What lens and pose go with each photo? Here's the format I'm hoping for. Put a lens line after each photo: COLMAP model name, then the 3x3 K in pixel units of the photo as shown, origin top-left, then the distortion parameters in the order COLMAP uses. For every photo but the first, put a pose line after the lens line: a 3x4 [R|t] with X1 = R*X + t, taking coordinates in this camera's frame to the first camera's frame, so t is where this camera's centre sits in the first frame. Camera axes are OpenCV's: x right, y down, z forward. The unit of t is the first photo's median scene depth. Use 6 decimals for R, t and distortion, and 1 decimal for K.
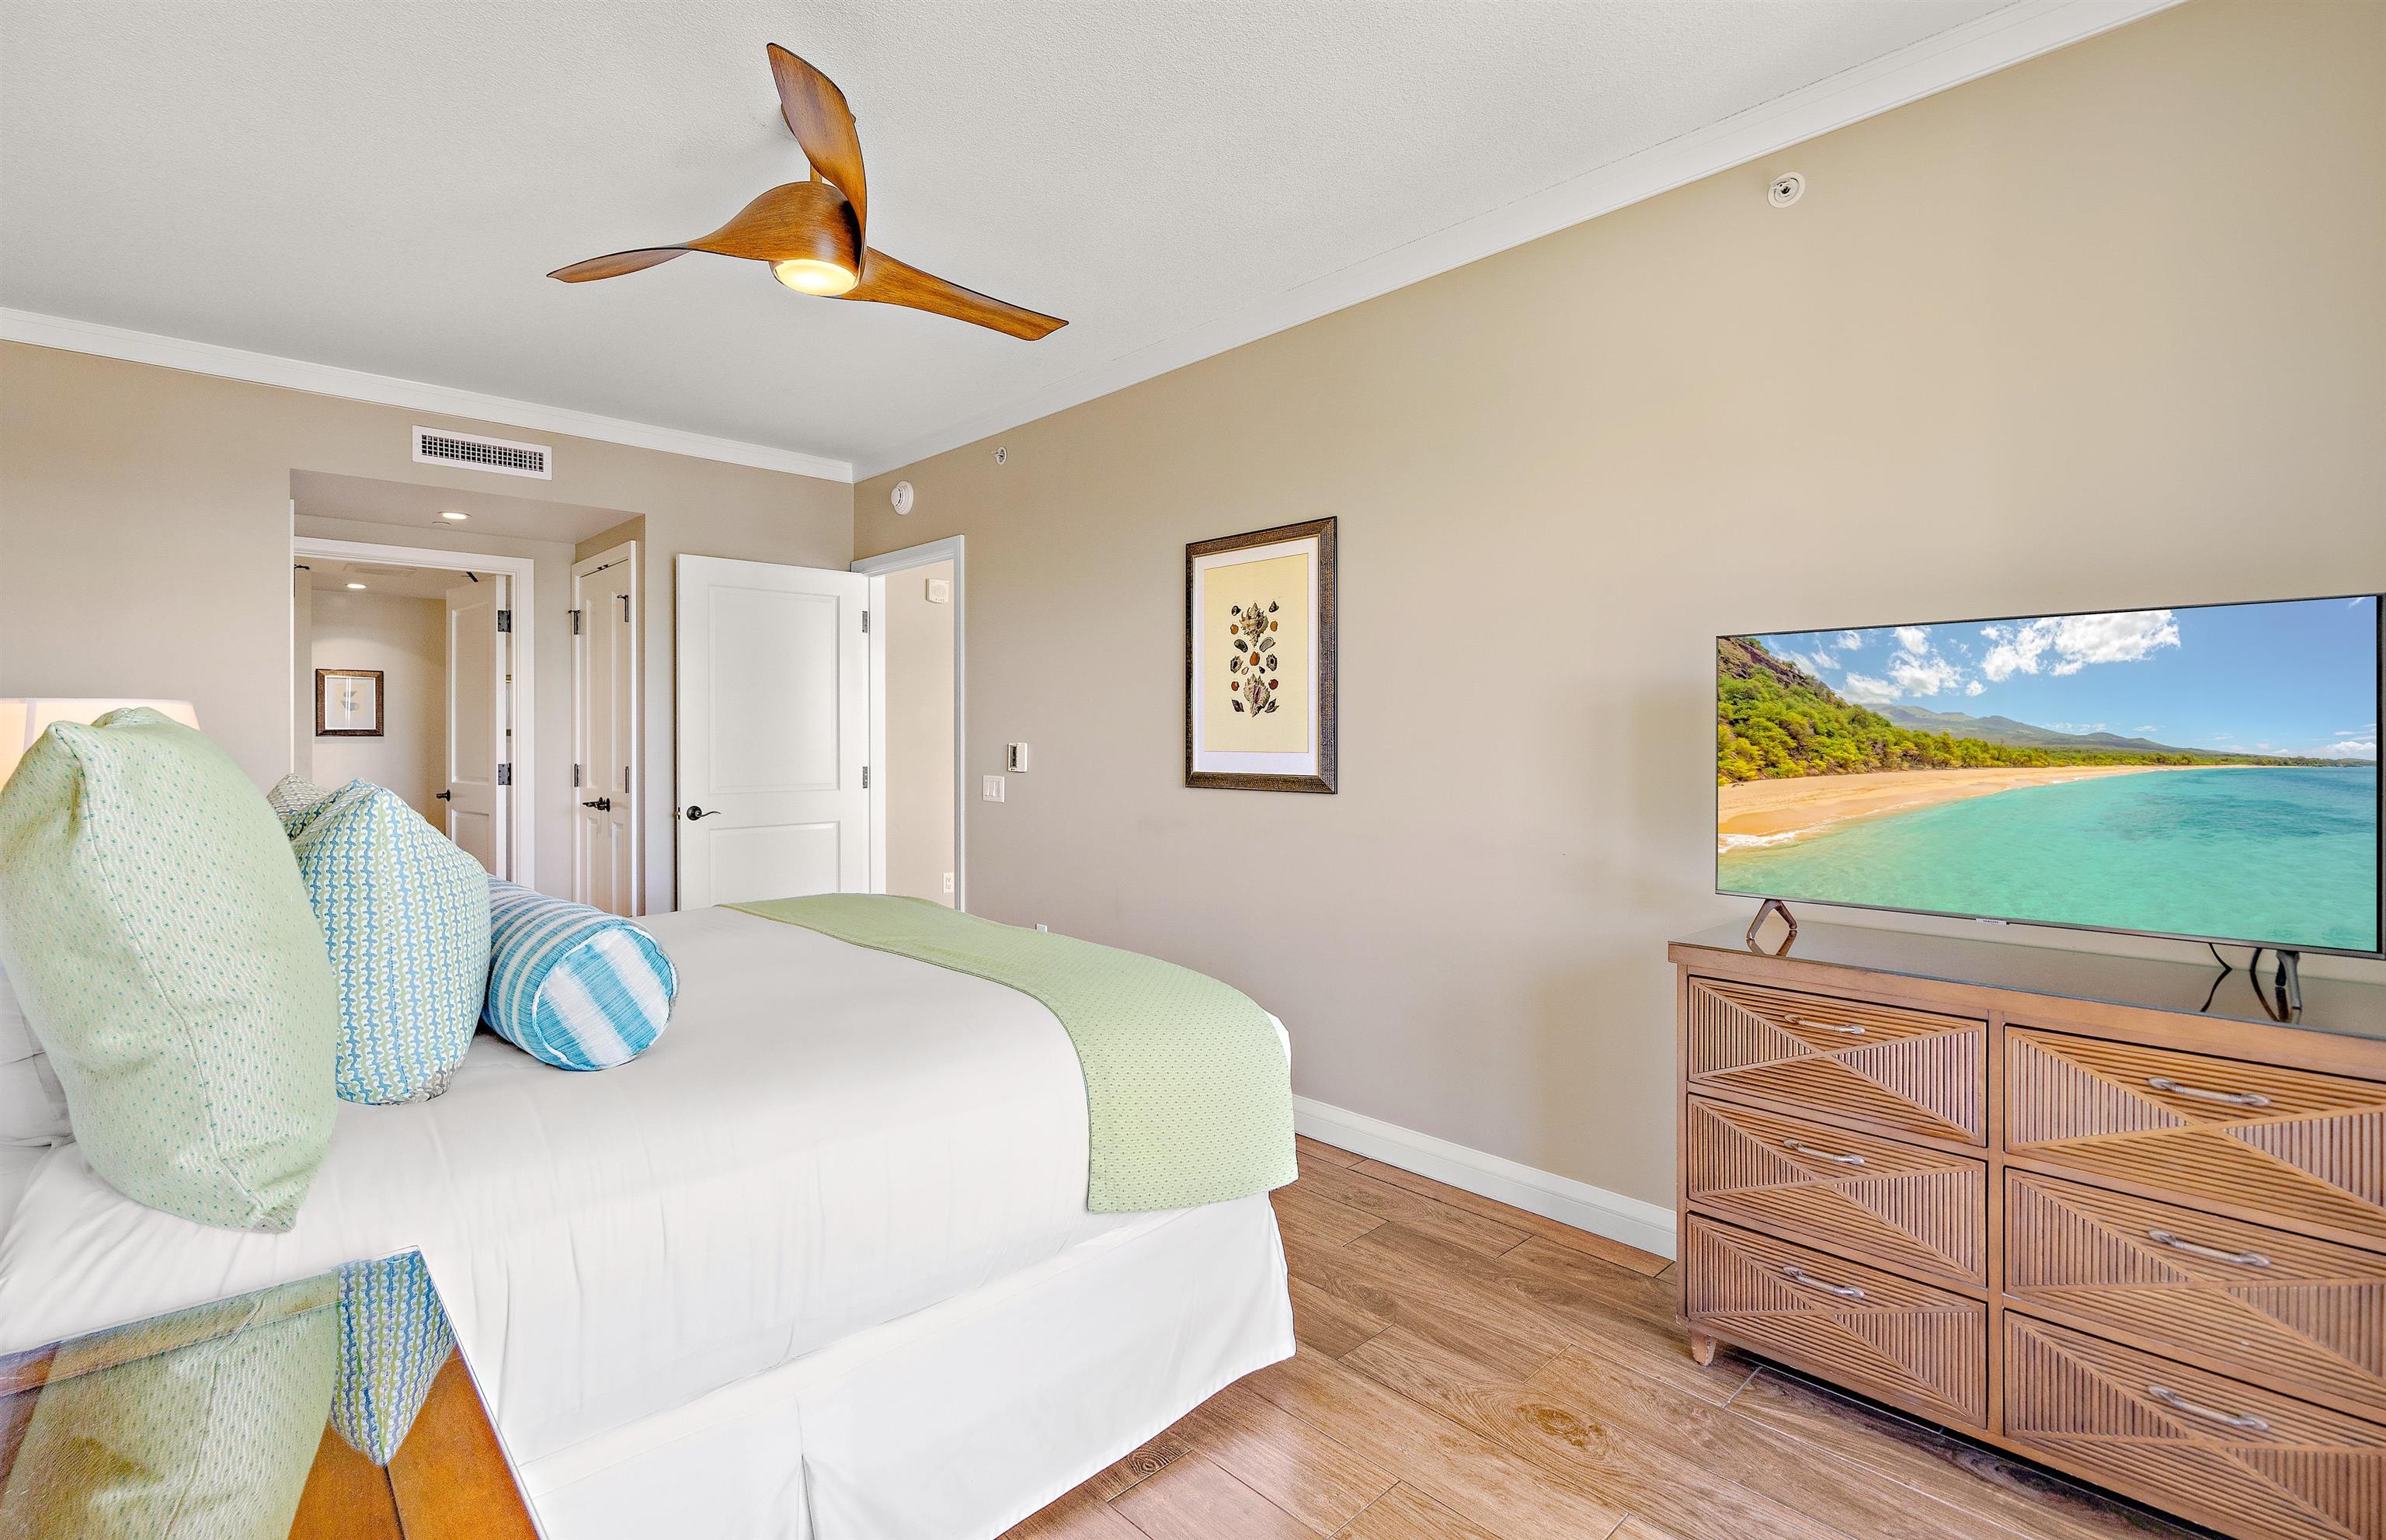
lens RADIAL K [[1114.6, 0, 1209.1], [0, 1114.6, 748.3], [0, 0, 1]] dist [-0.003561, 0.000226]
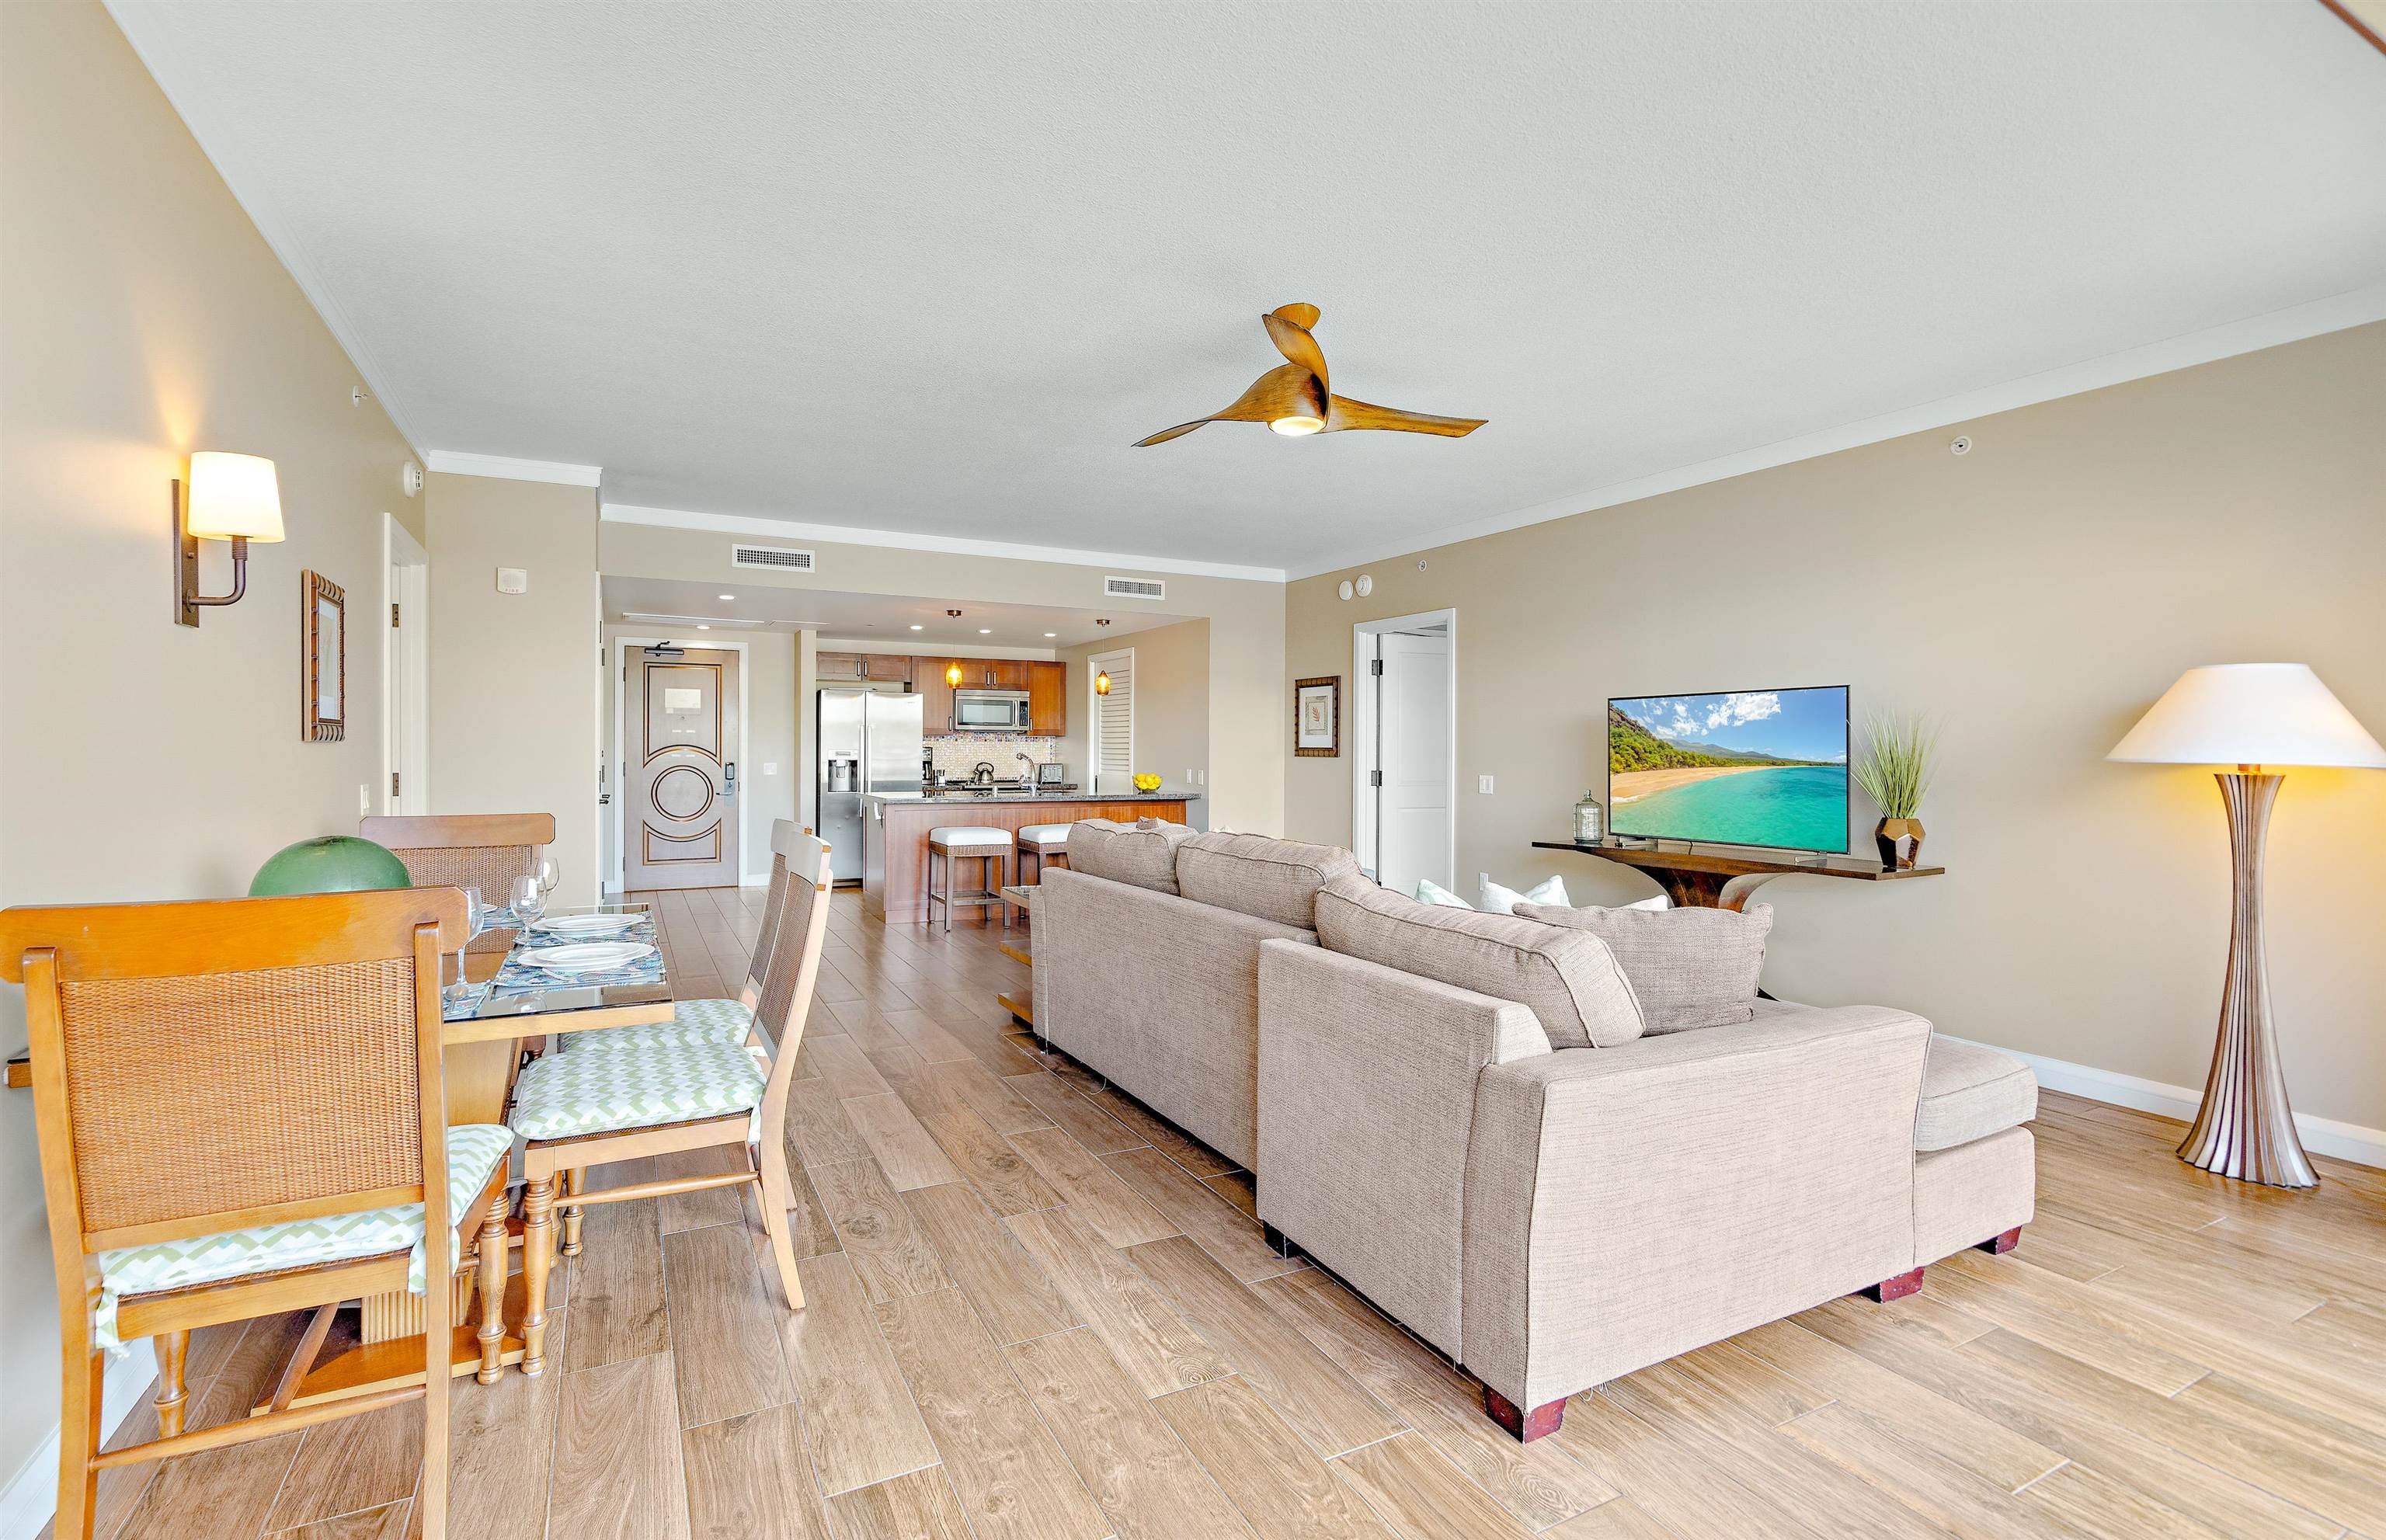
lens RADIAL K [[1114.6, 0, 1191.6], [0, 1114.6, 762.3], [0, 0, 1]] dist [-0.003561, 0.000226]
pose [[0.888354, -0.005392, -0.459128, 0.776437], [0.008844, 0.999946, 0.005369, -0.013206], [0.459074, -0.008830, 0.888354, -1.428727]]
